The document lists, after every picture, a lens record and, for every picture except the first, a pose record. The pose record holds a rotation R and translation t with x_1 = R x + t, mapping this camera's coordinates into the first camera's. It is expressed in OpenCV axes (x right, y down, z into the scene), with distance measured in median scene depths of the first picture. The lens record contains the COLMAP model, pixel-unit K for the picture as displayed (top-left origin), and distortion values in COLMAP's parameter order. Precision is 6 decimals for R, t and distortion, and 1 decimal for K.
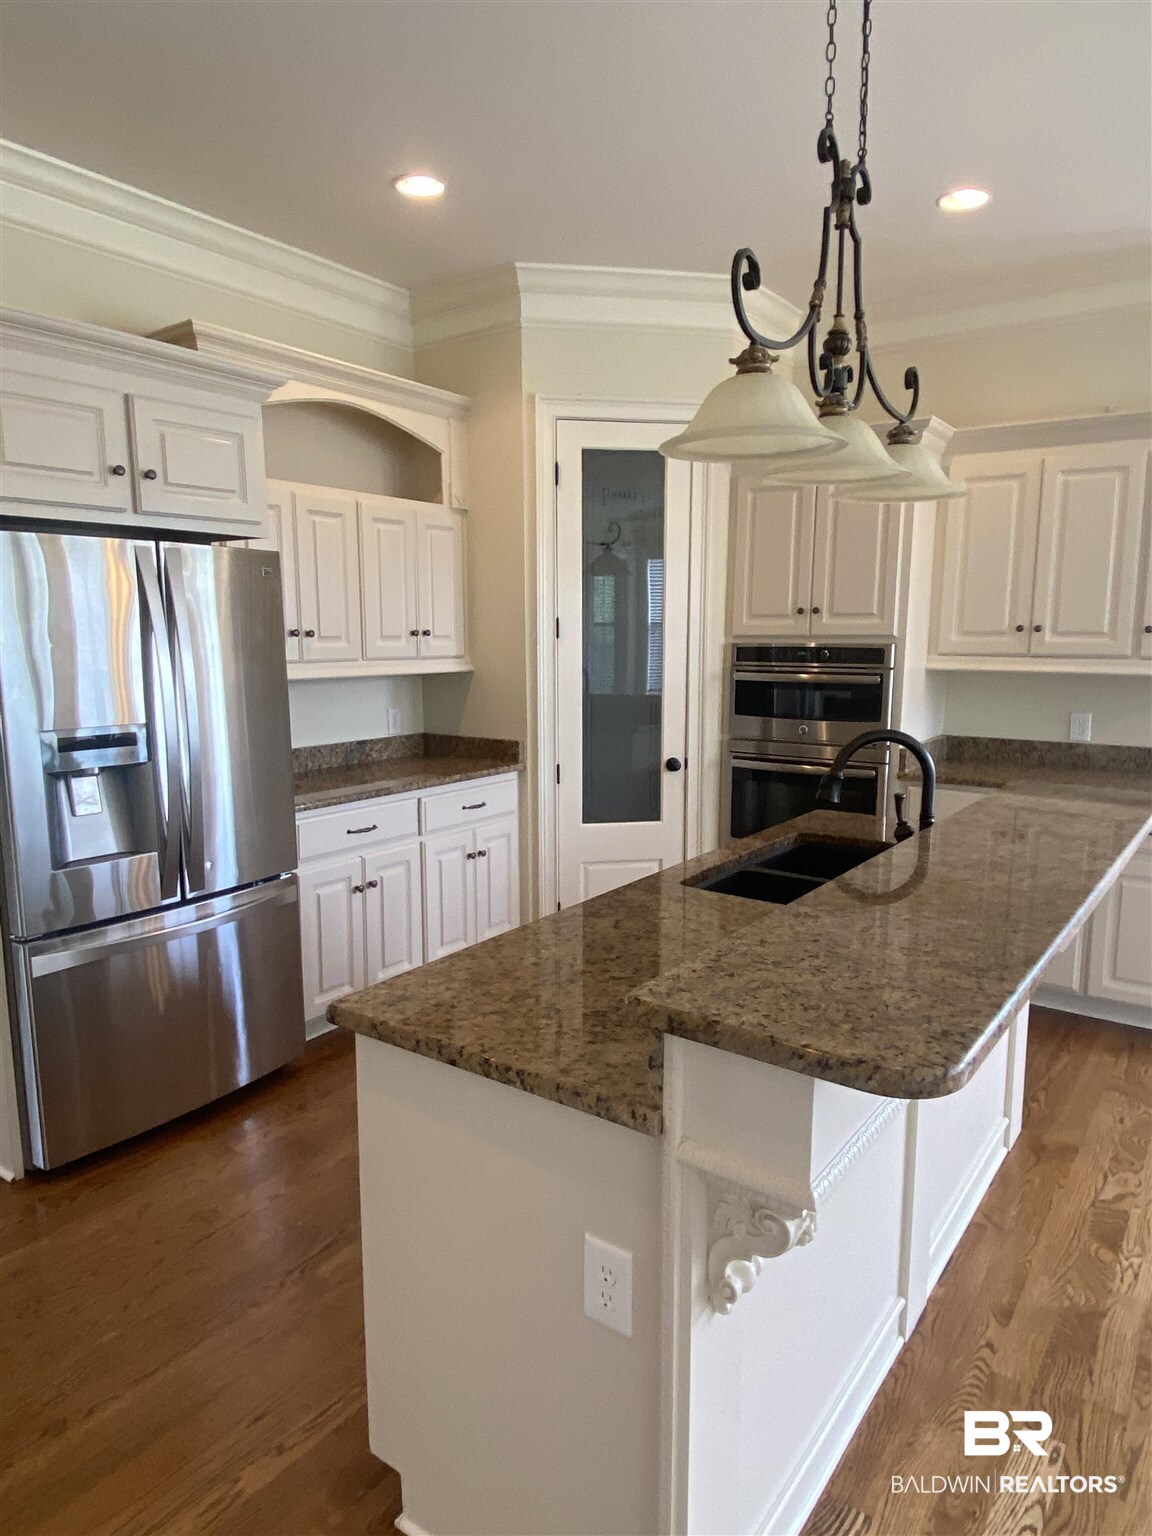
lens RADIAL K [[966.3, 0, 576.0], [0, 966.3, 768.0], [0, 0, 1]] dist [-0.002776, -0.001040]
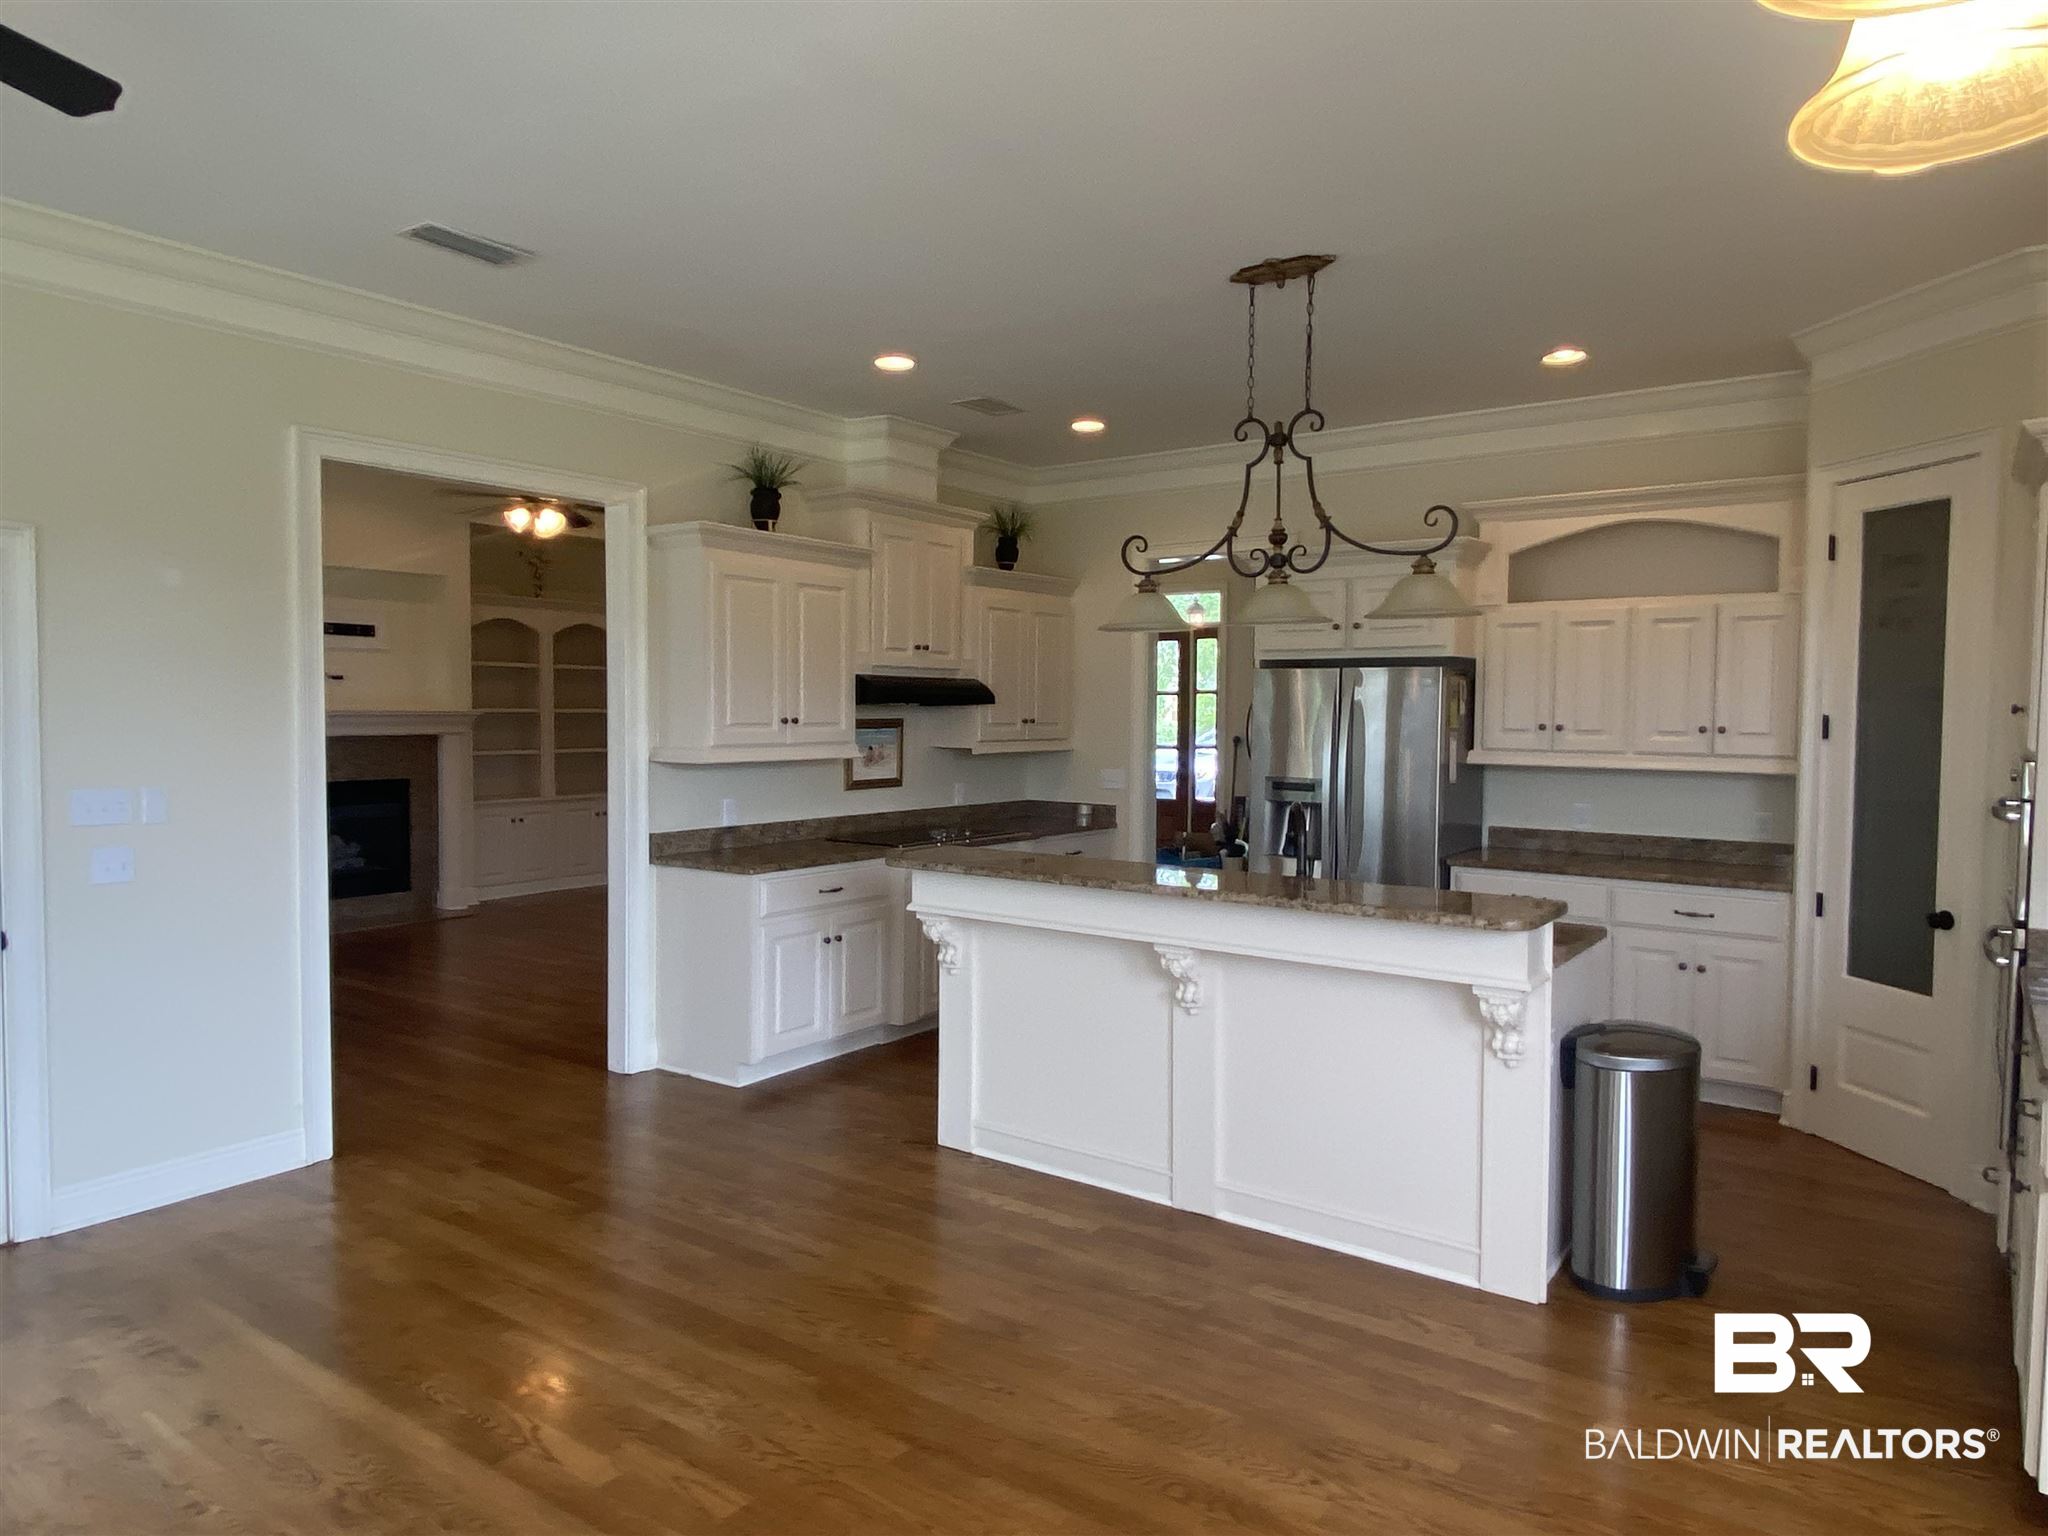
lens RADIAL K [[1288.4, 0, 1024.0], [0, 1288.4, 768.0], [0, 0, 1]] dist [-0.002776, -0.001040]
pose [[-0.005847, 0.044756, -0.998981, 1.129759], [-0.157614, 0.986470, 0.045118, -0.054388], [0.987484, 0.157717, 0.001286, 0.335187]]
